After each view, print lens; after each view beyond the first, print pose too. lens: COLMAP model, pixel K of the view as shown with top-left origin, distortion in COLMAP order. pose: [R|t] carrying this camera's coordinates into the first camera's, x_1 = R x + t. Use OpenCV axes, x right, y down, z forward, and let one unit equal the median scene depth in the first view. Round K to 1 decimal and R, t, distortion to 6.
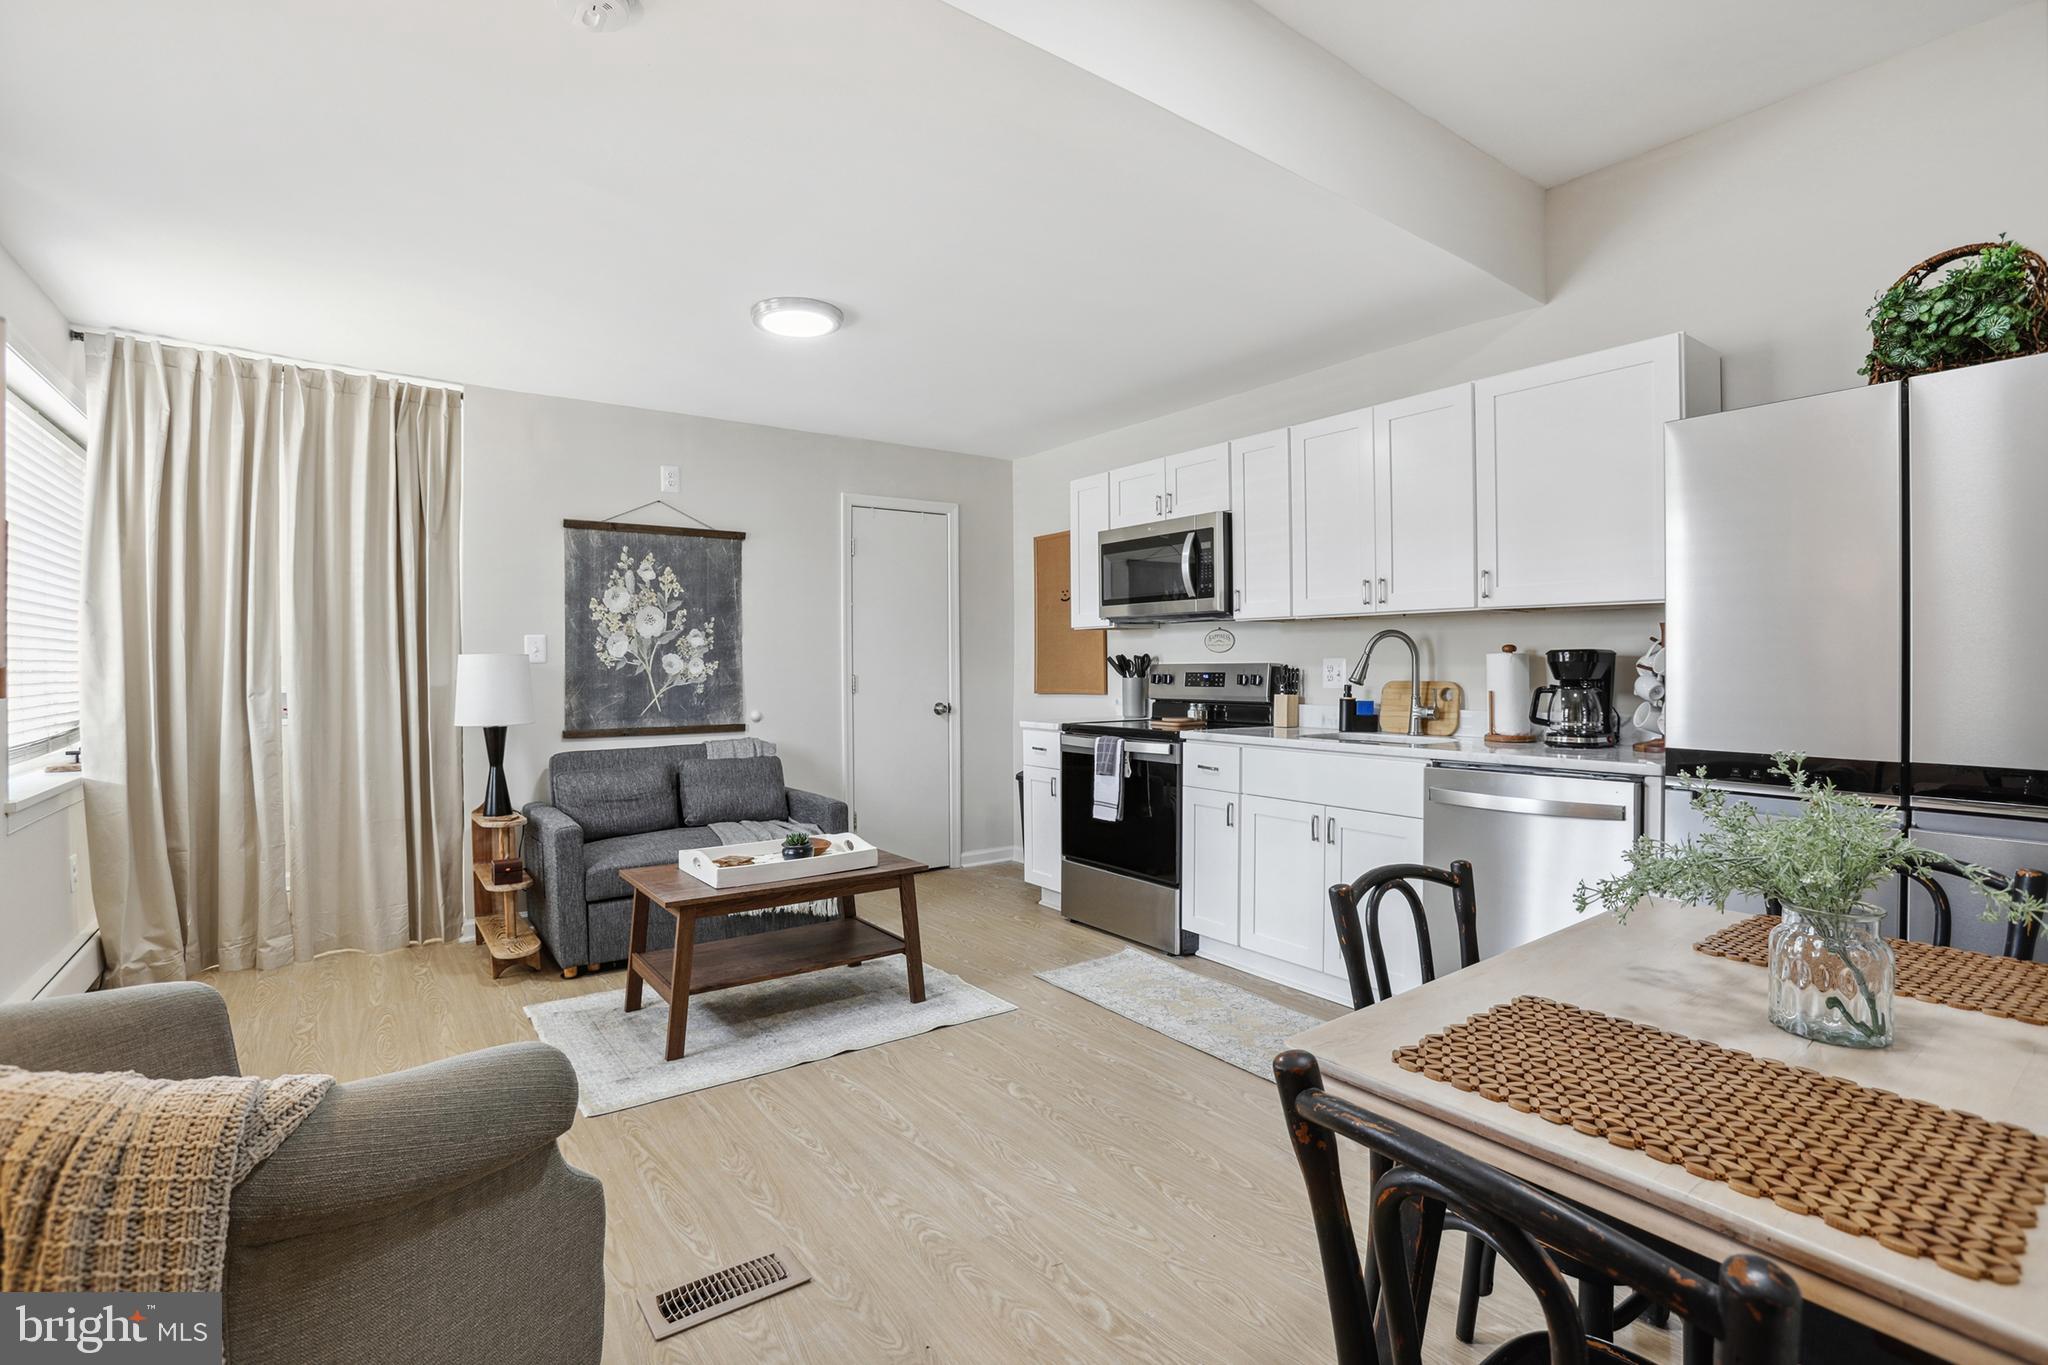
lens RADIAL K [[926.6, 0, 1029.9], [0, 926.6, 669.6], [0, 0, 1]] dist [-0.049467, 0.008246]
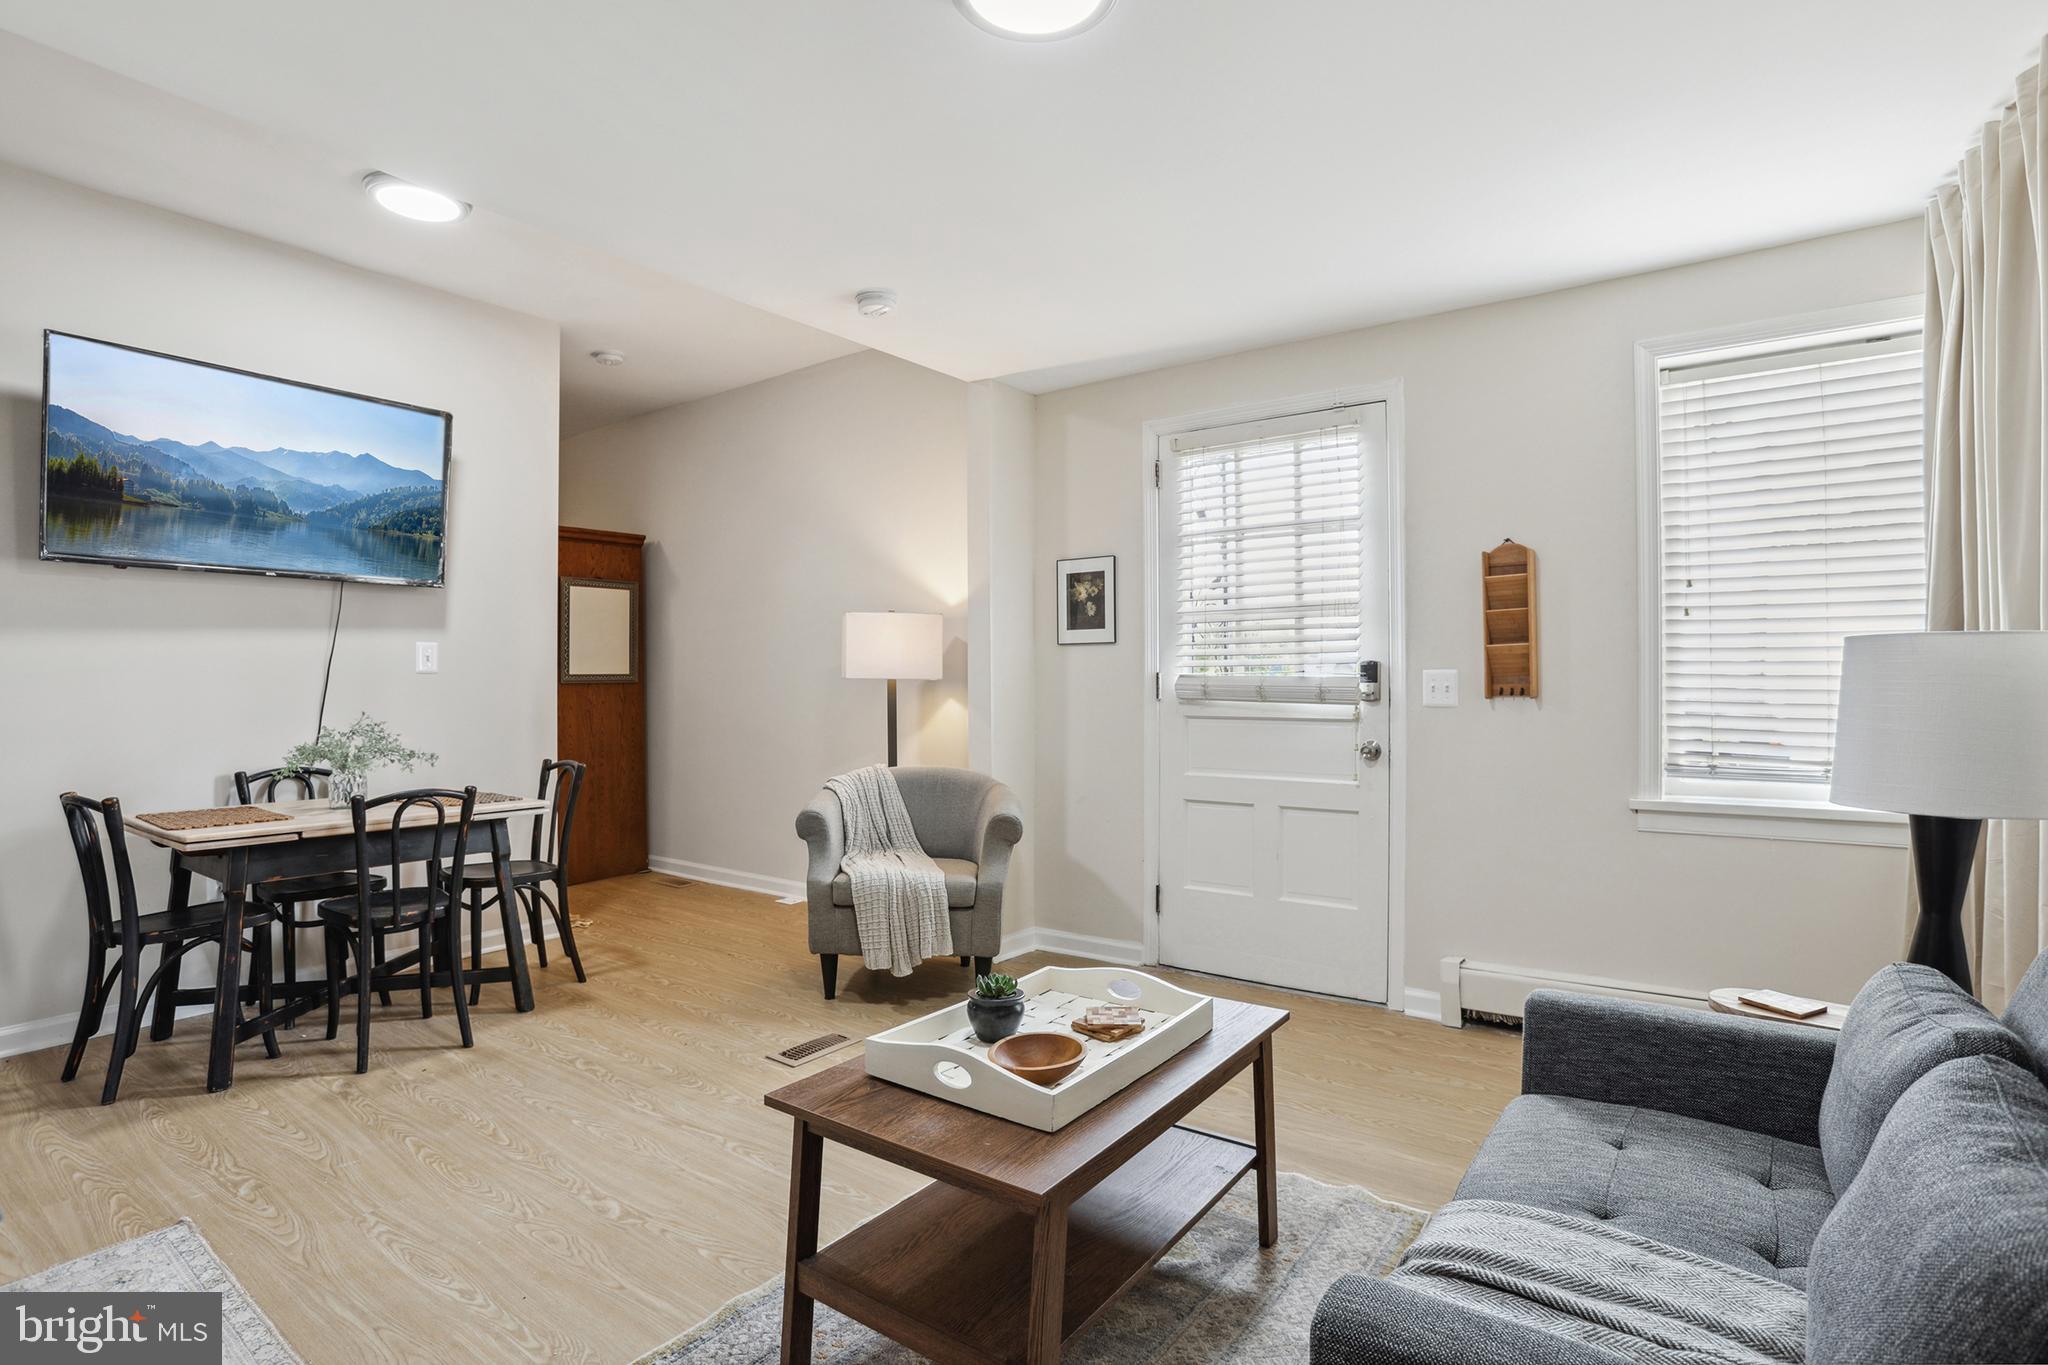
lens RADIAL K [[1005.1, 0, 1008.6], [0, 1005.1, 677.0], [0, 0, 1]] dist [-0.057327, 0.027094]
pose [[-0.958774, 0.007710, -0.284066, -0.066231], [0.007809, 0.999969, 0.000785, -0.001246], [0.284064, -0.001466, -0.958804, 1.177150]]
